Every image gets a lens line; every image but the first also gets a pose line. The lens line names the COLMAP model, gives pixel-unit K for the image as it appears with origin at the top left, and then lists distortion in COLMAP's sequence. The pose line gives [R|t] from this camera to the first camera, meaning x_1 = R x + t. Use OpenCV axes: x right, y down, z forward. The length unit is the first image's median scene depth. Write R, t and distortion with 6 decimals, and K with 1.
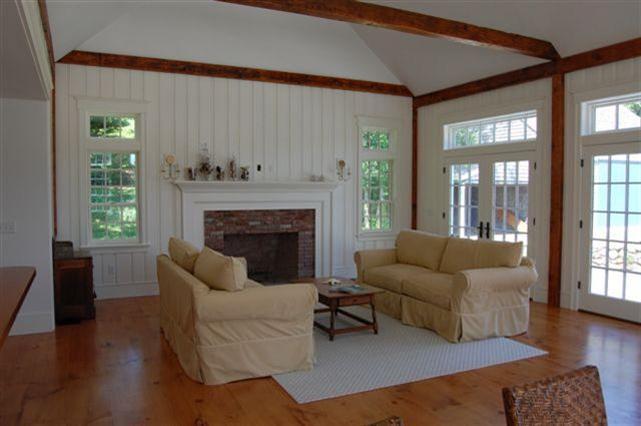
lens RADIAL K [[510.7, 0, 320.5], [0, 510.7, 213.0], [0, 0, 1]] dist [-0.088182, -0.000399]
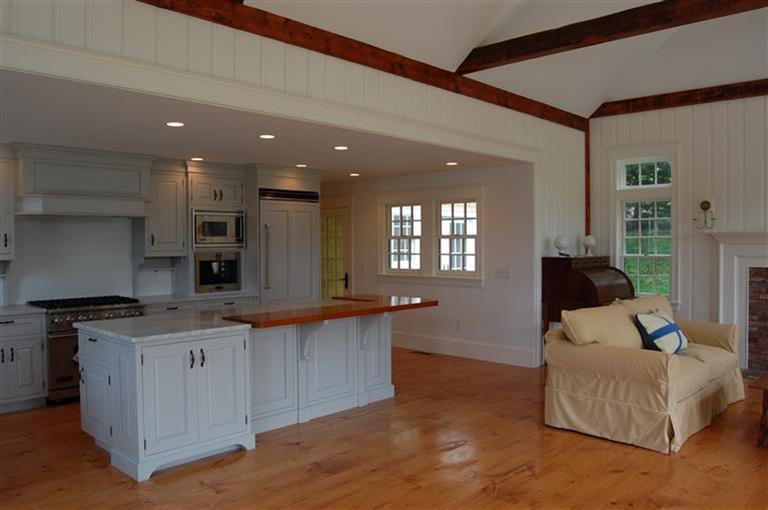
lens RADIAL K [[611.9, 0, 384.0], [0, 611.9, 255.0], [0, 0, 1]] dist [-0.088182, -0.000399]
pose [[0.320020, 0.013077, -0.947320, 0.503766], [-0.040064, 0.999197, 0.000259, -0.001006], [0.946563, 0.037871, 0.320287, 0.185663]]
